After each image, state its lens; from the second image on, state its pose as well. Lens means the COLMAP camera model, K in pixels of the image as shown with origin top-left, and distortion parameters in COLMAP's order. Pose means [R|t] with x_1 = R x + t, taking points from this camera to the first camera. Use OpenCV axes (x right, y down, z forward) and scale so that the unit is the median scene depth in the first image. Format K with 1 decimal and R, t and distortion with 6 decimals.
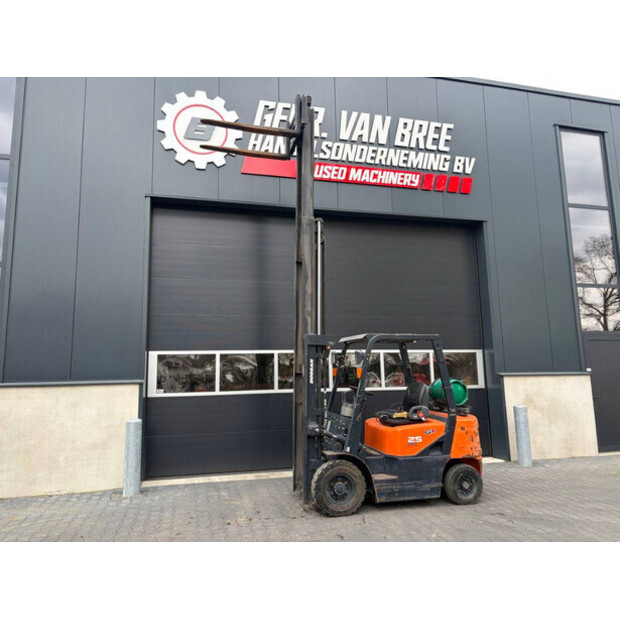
lens RADIAL K [[469.8, 0, 307.5], [0, 469.8, 303.1], [0, 0, 1]] dist [0.016238, 0.001489]
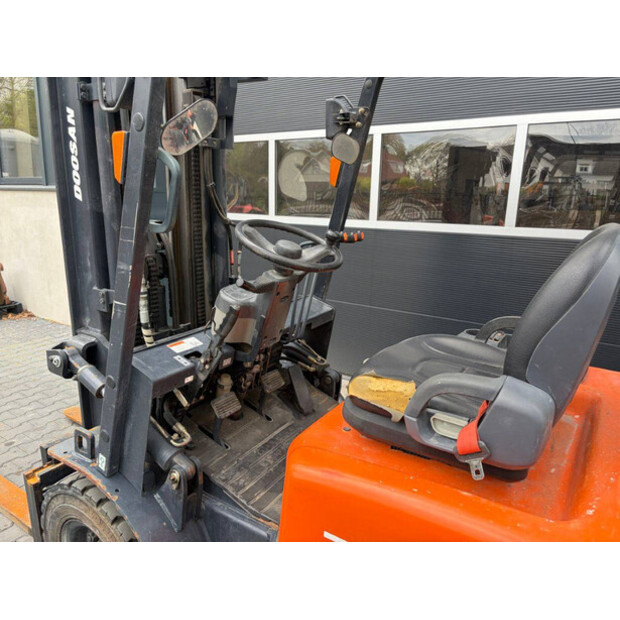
lens RADIAL K [[468.8, 0, 308.1], [0, 468.8, 299.7], [0, 0, 1]] dist [0.047002, -0.056867]
pose [[0.668581, 0.192095, -0.718400, 0.303281], [0.081015, 0.941495, 0.327145, 0.140538], [0.739213, -0.276924, 0.613903, 0.883741]]
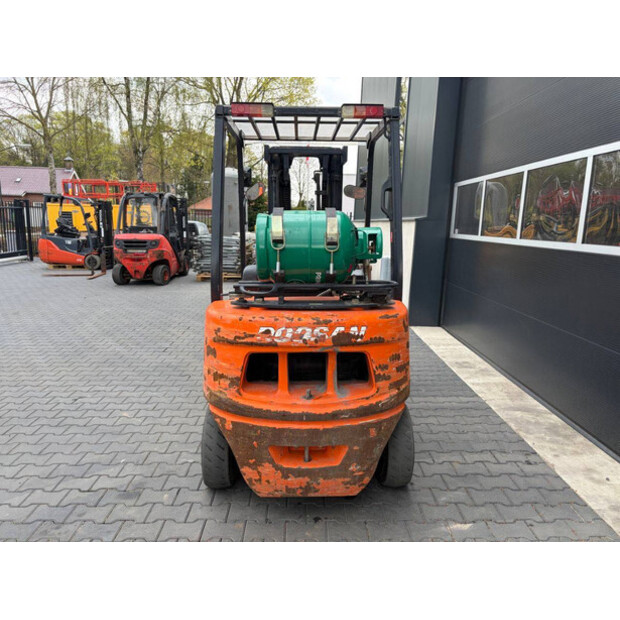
lens RADIAL K [[468.8, 0, 308.1], [0, 468.8, 299.7], [0, 0, 1]] dist [0.047002, -0.056867]
pose [[-0.223080, 0.171737, -0.959553, 0.719589], [0.125347, 0.981240, 0.146478, 0.191439], [0.966707, -0.087601, -0.240422, 1.191674]]
